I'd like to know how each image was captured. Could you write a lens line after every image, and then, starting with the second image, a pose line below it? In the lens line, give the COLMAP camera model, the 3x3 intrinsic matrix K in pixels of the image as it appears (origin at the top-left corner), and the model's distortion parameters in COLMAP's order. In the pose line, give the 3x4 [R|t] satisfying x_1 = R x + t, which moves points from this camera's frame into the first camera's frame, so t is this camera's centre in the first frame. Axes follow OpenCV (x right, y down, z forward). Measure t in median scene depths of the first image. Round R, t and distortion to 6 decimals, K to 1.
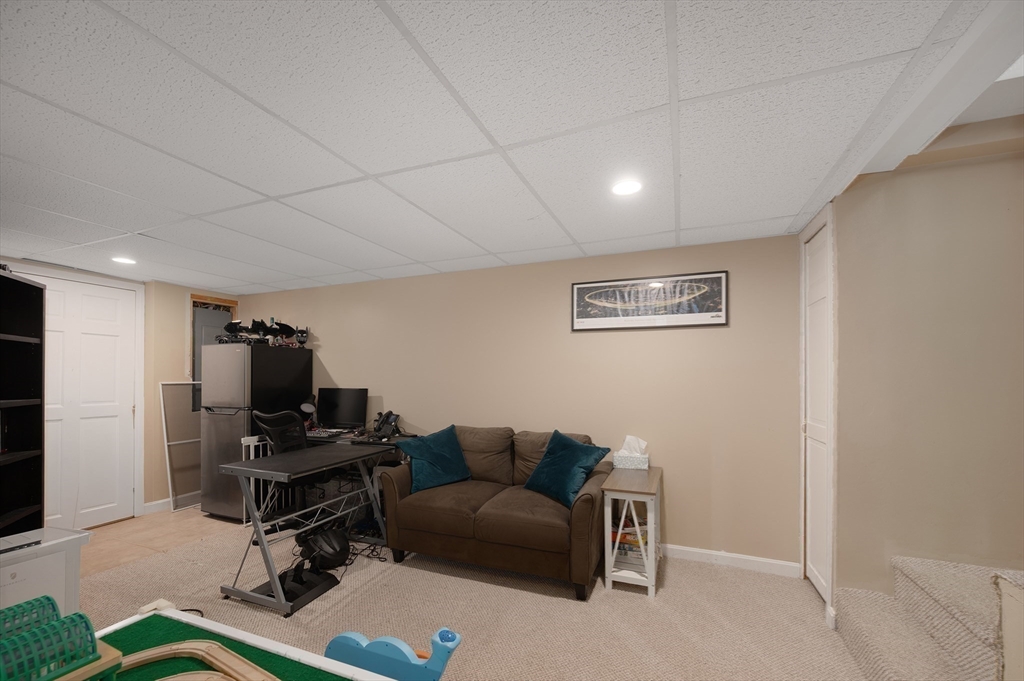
lens RADIAL K [[414.1, 0, 519.7], [0, 414.1, 378.6], [0, 0, 1]] dist [-0.001846, -0.000203]
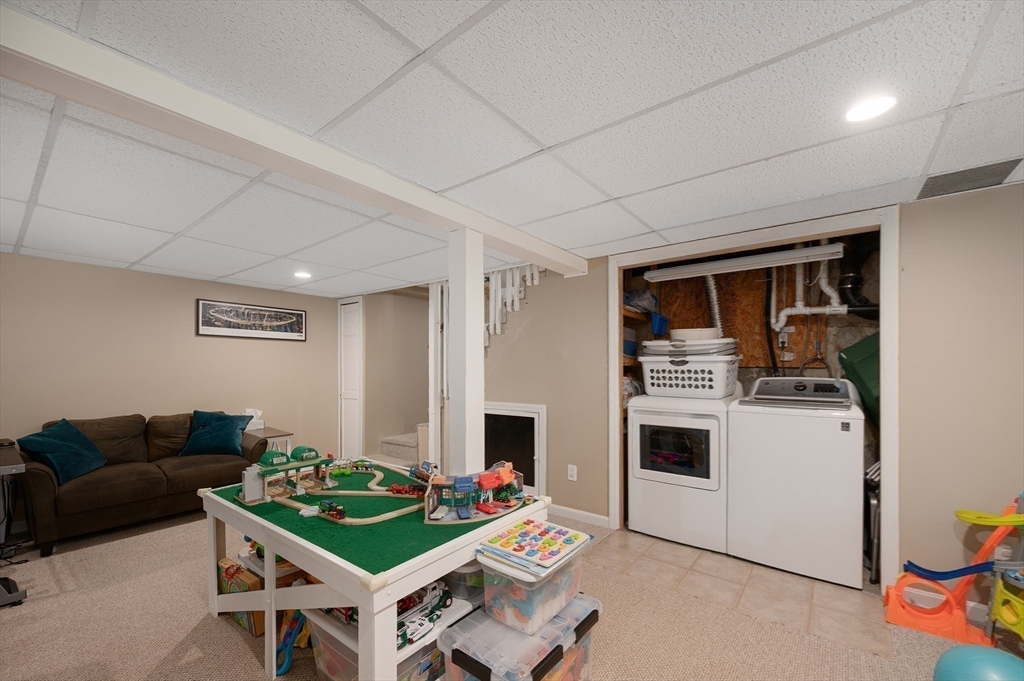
lens RADIAL K [[414.1, 0, 516.3], [0, 414.1, 369.2], [0, 0, 1]] dist [-0.001846, -0.000203]
pose [[0.283307, -0.001987, 0.959027, -0.924258], [0.000545, 0.999998, 0.001911, -0.010009], [-0.959029, -0.000018, 0.283308, -0.370000]]
